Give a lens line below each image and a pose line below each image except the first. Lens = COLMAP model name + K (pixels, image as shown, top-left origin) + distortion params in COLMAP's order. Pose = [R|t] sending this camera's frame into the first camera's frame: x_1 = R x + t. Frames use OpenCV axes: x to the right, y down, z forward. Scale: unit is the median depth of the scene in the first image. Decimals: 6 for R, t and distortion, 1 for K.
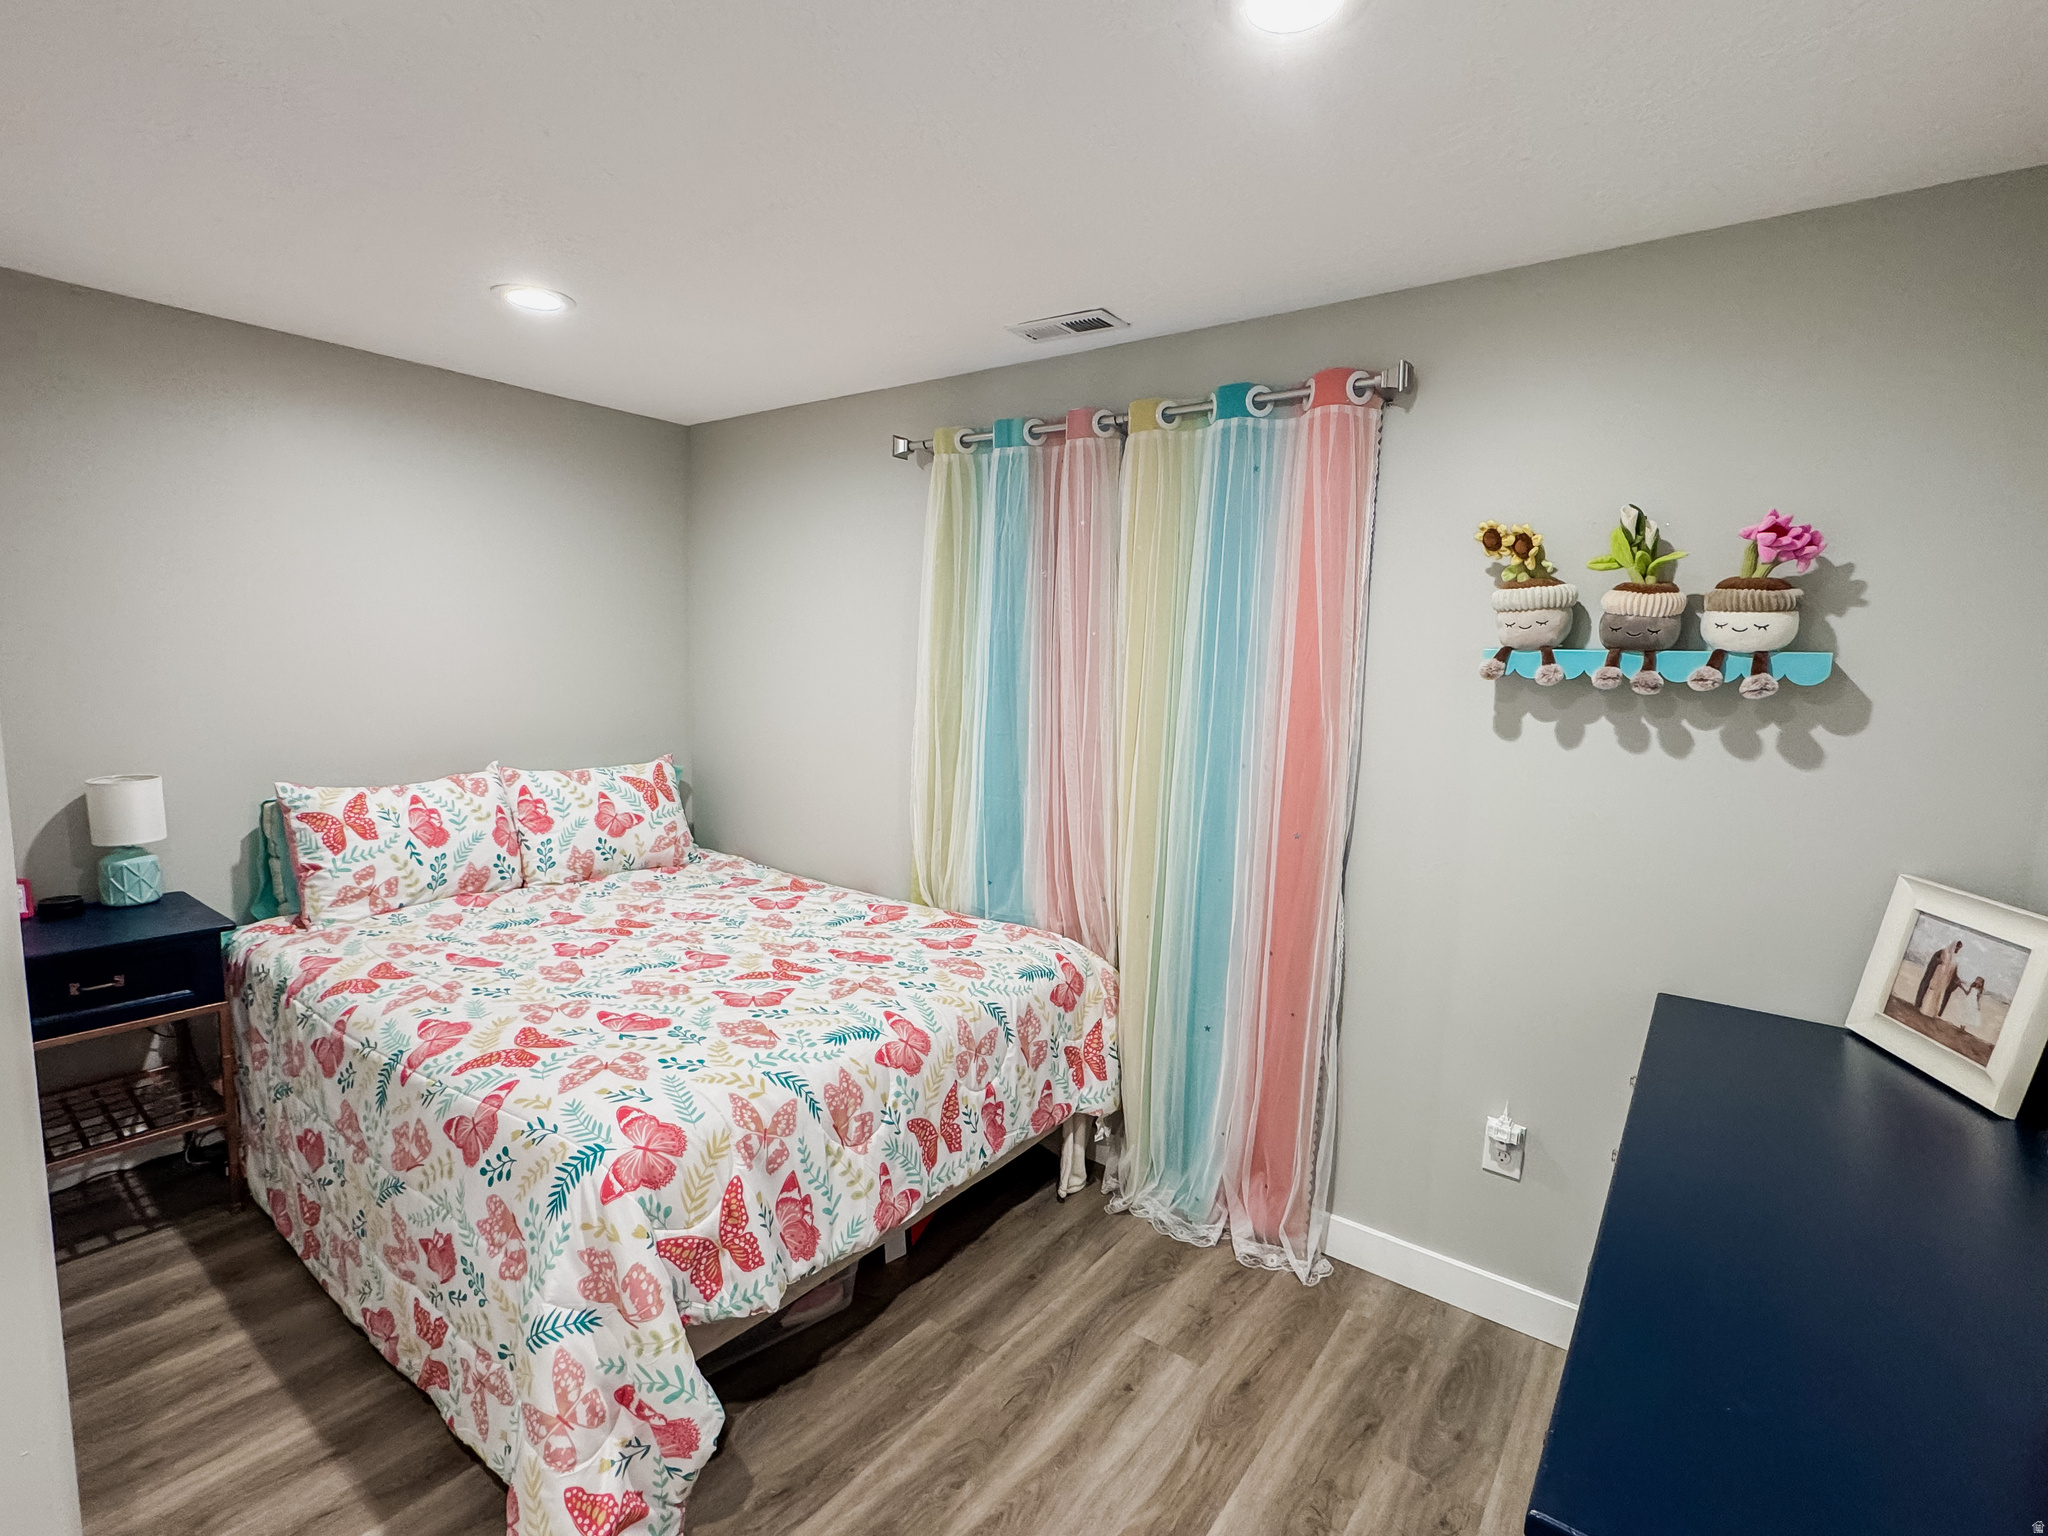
lens RADIAL K [[949.1, 0, 1020.3], [0, 949.1, 765.7], [0, 0, 1]] dist [-0.006000, 0.000102]
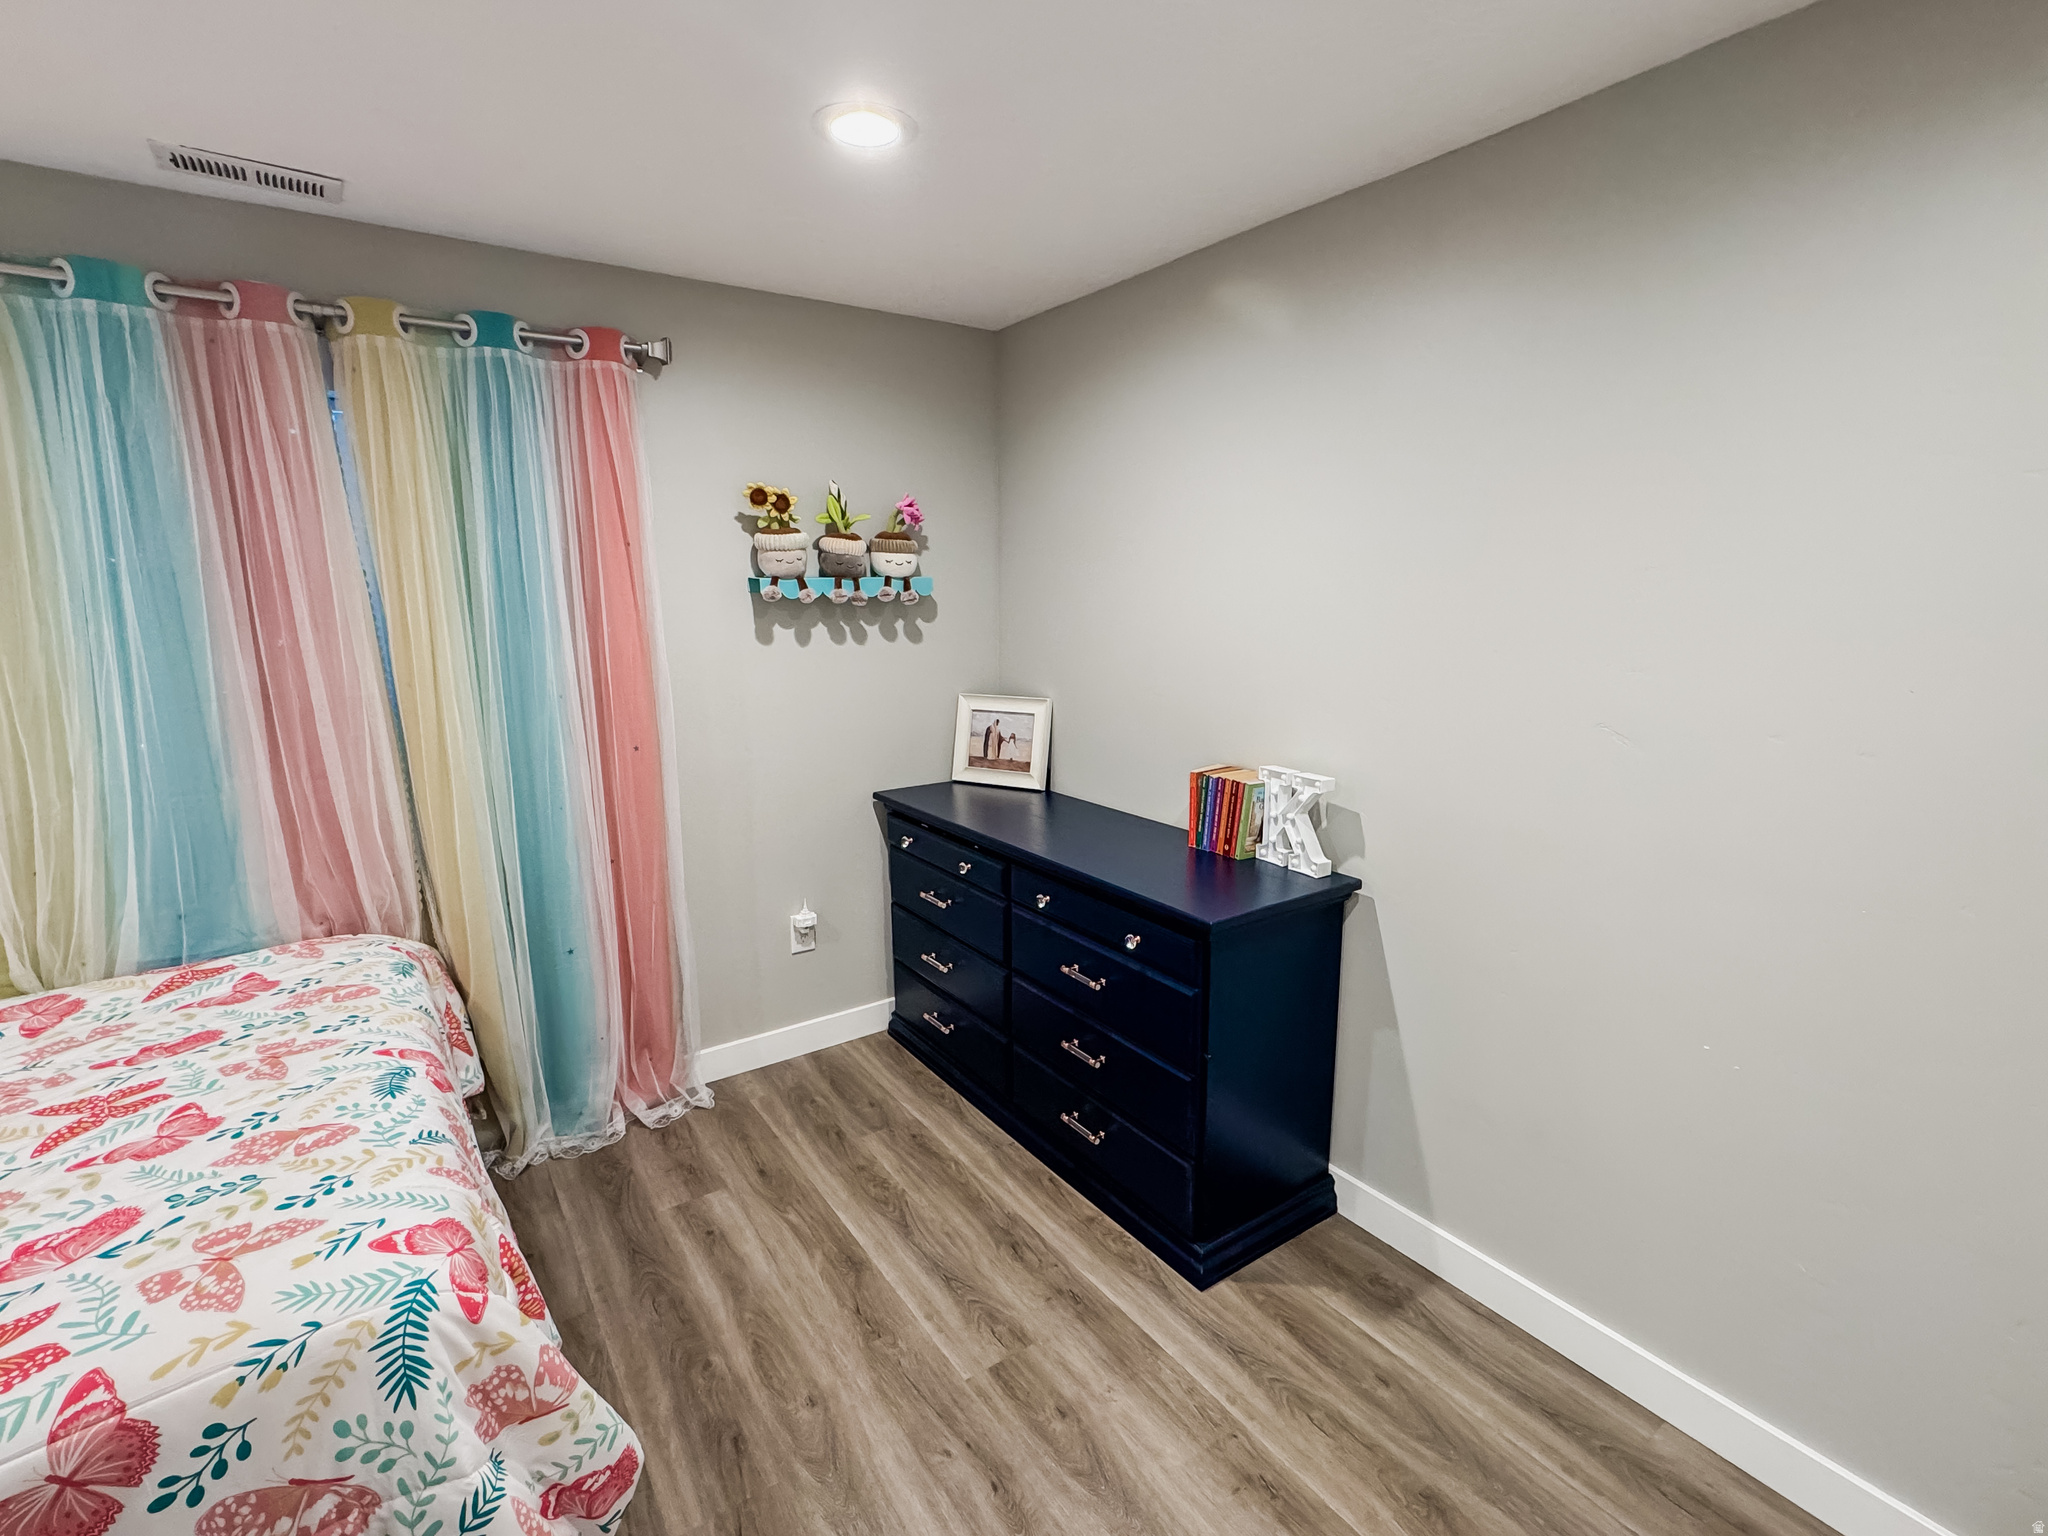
lens RADIAL K [[949.1, 0, 1020.2], [0, 949.1, 762.3], [0, 0, 1]] dist [-0.006000, 0.000102]
pose [[0.320196, -0.203849, 0.925159, -0.716789], [0.125641, 0.977086, 0.171806, -0.054711], [-0.938983, 0.061226, 0.338471, 0.217118]]
